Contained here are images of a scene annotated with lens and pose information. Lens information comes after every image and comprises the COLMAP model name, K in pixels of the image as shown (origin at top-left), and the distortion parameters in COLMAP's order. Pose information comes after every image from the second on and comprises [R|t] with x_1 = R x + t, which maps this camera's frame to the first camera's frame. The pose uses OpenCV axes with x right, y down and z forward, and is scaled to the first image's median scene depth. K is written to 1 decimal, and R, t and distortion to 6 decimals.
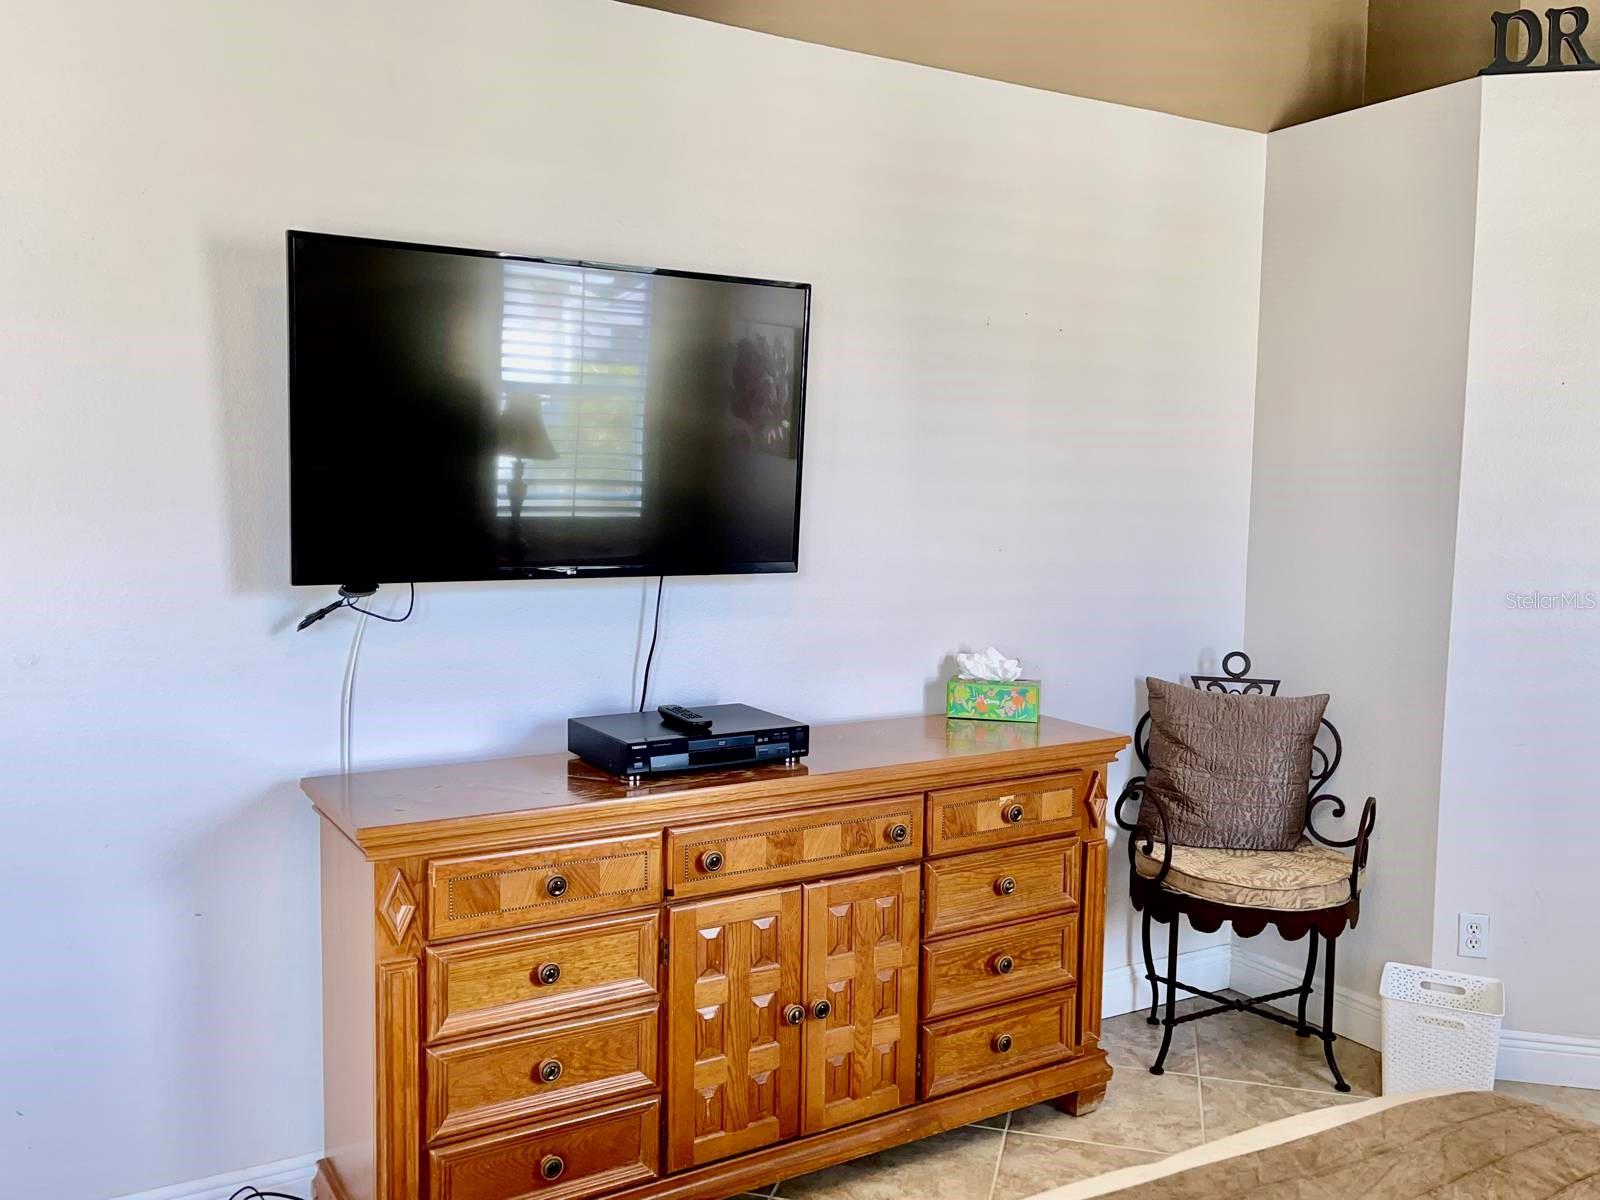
lens RADIAL K [[1353.9, 0, 790.5], [0, 1353.9, 596.3], [0, 0, 1]] dist [0.051281, -0.031272]
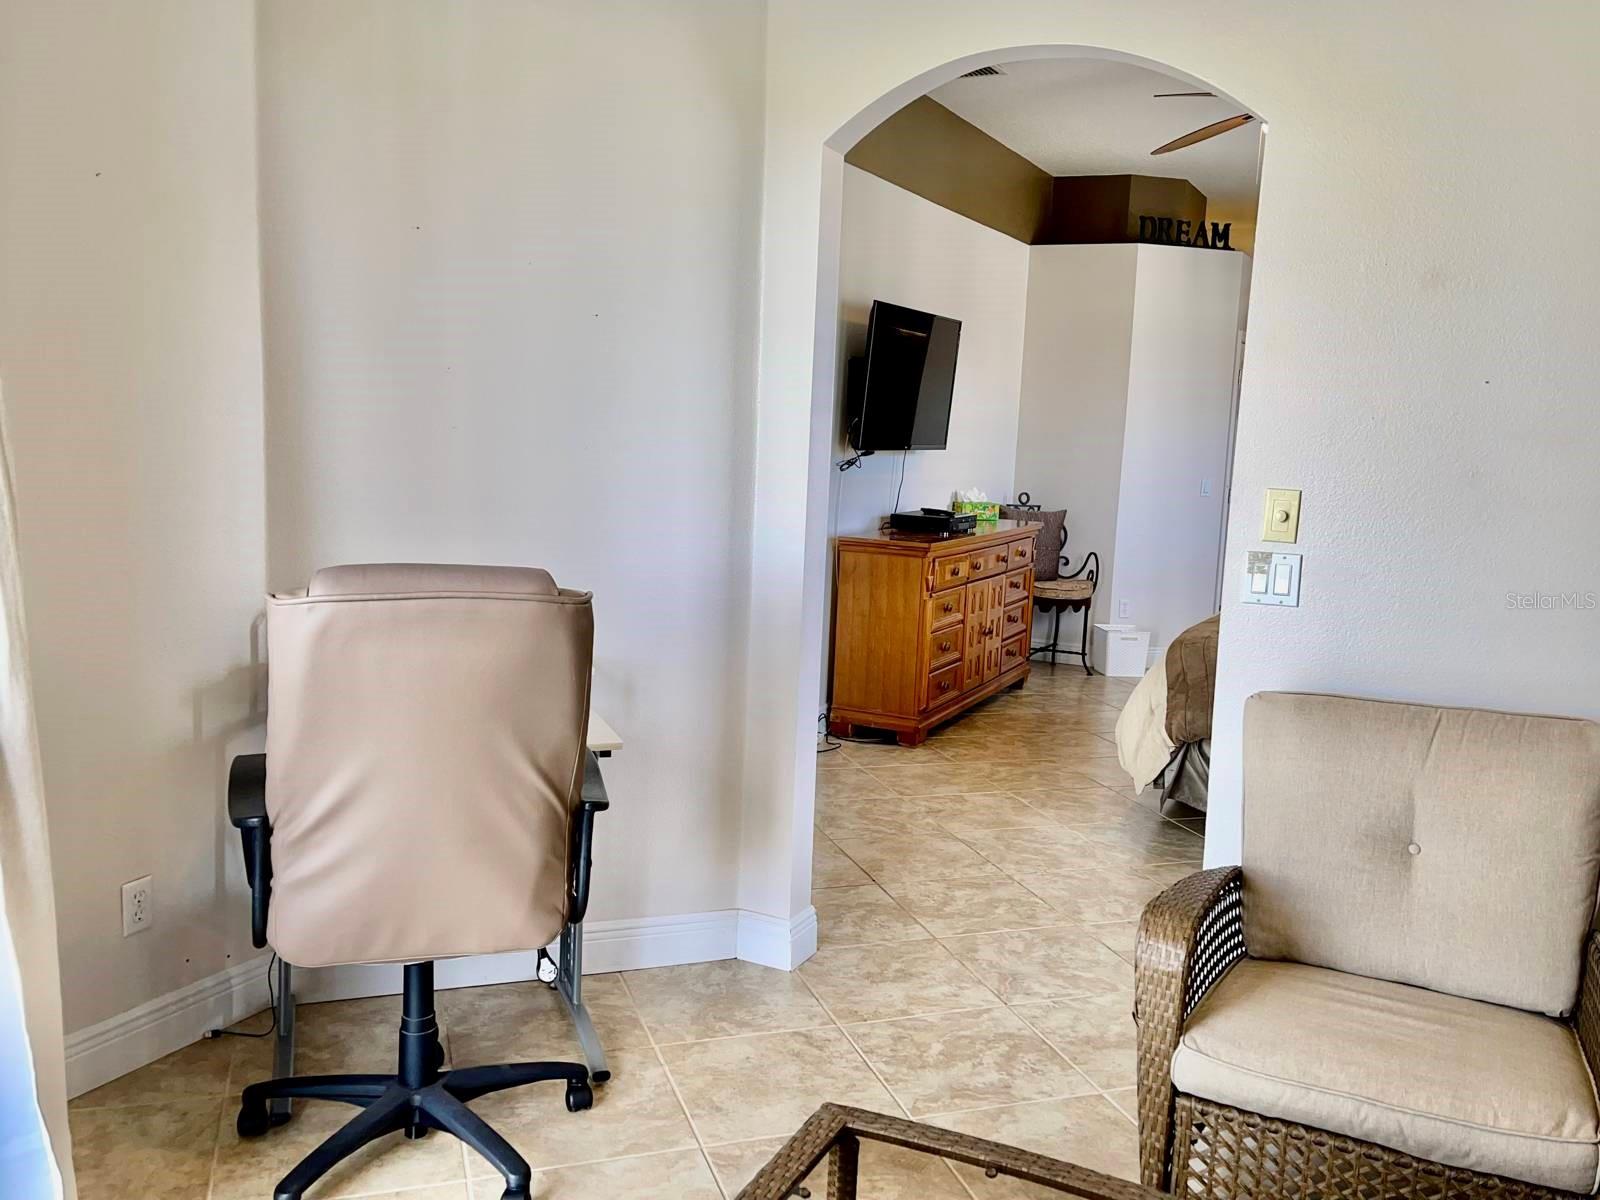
lens RADIAL K [[1353.9, 0, 790.5], [0, 1353.9, 596.3], [0, 0, 1]] dist [0.051281, -0.031272]
pose [[0.844761, -0.050075, 0.532796, -1.280794], [0.017506, 0.997665, 0.066010, 0.064816], [-0.534858, -0.046436, 0.843665, -0.687002]]
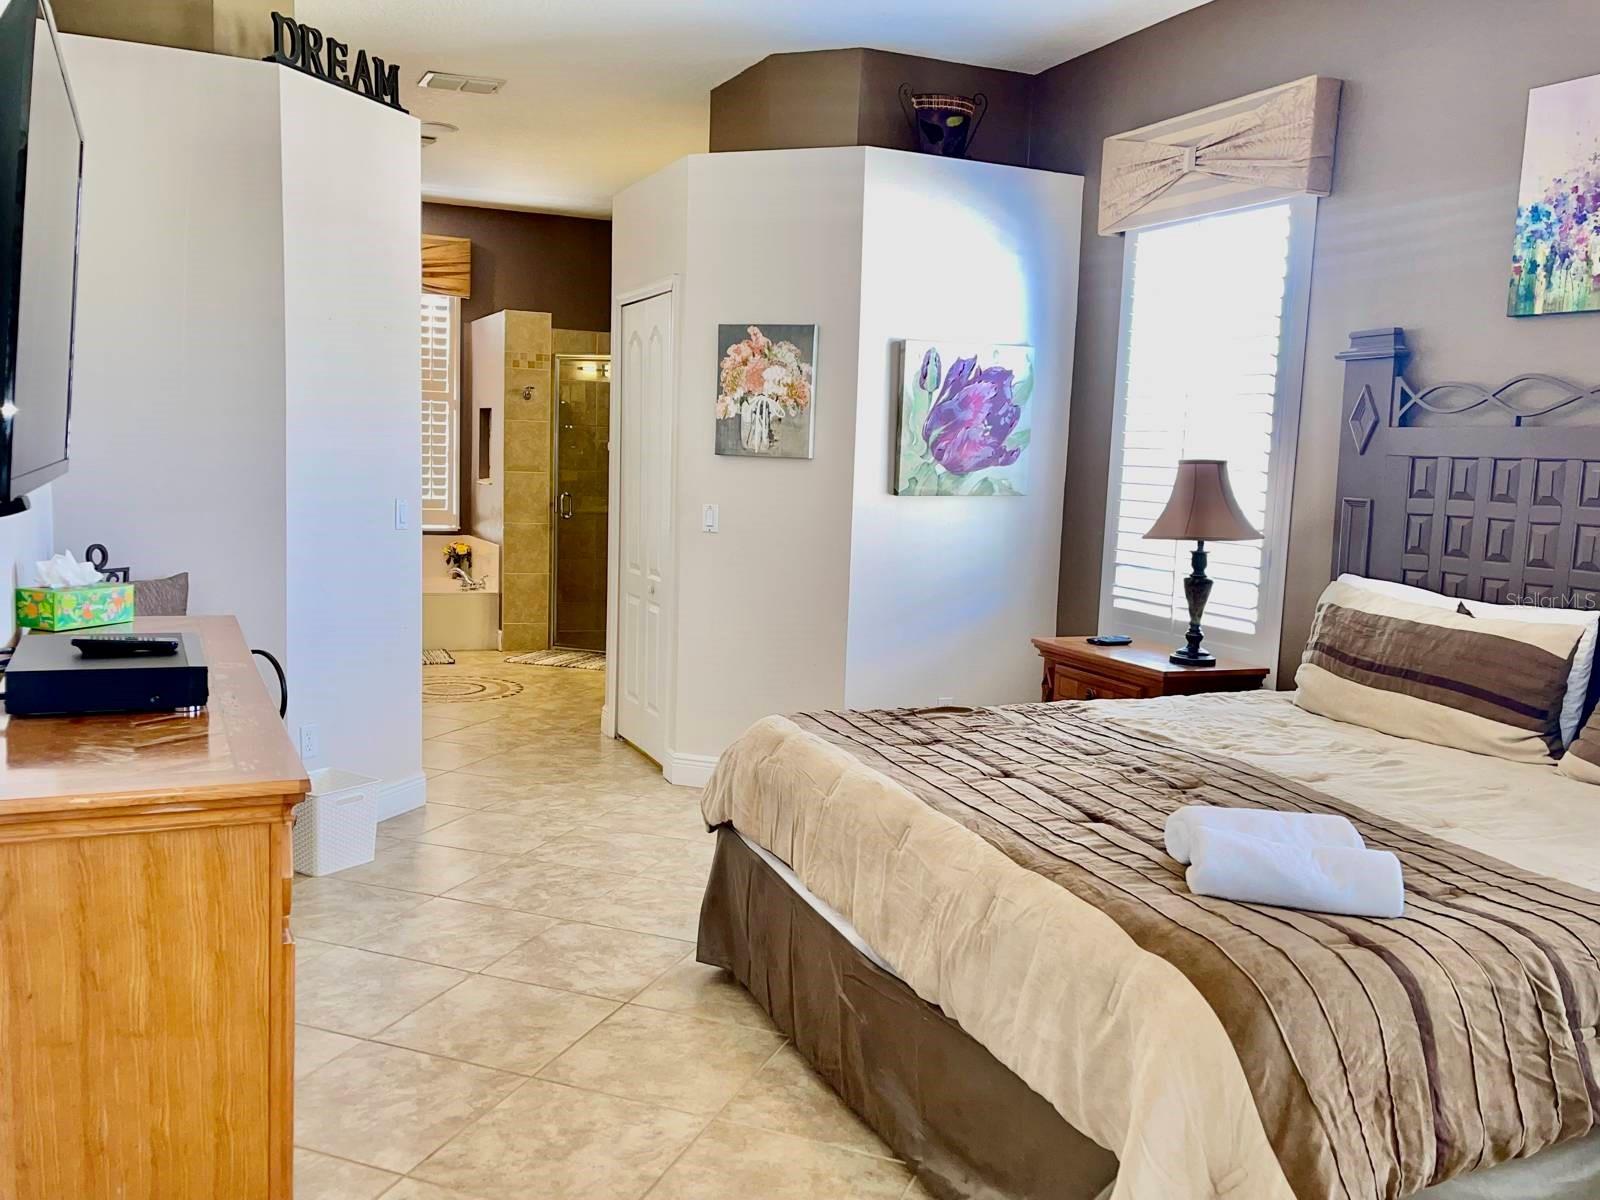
lens RADIAL K [[1353.9, 0, 790.5], [0, 1353.9, 596.3], [0, 0, 1]] dist [0.051281, -0.031272]
pose [[0.128140, -0.123784, 0.984001, -0.733012], [0.060572, 0.991305, 0.116815, -0.010783], [-0.989905, 0.044634, 0.134524, 0.383959]]
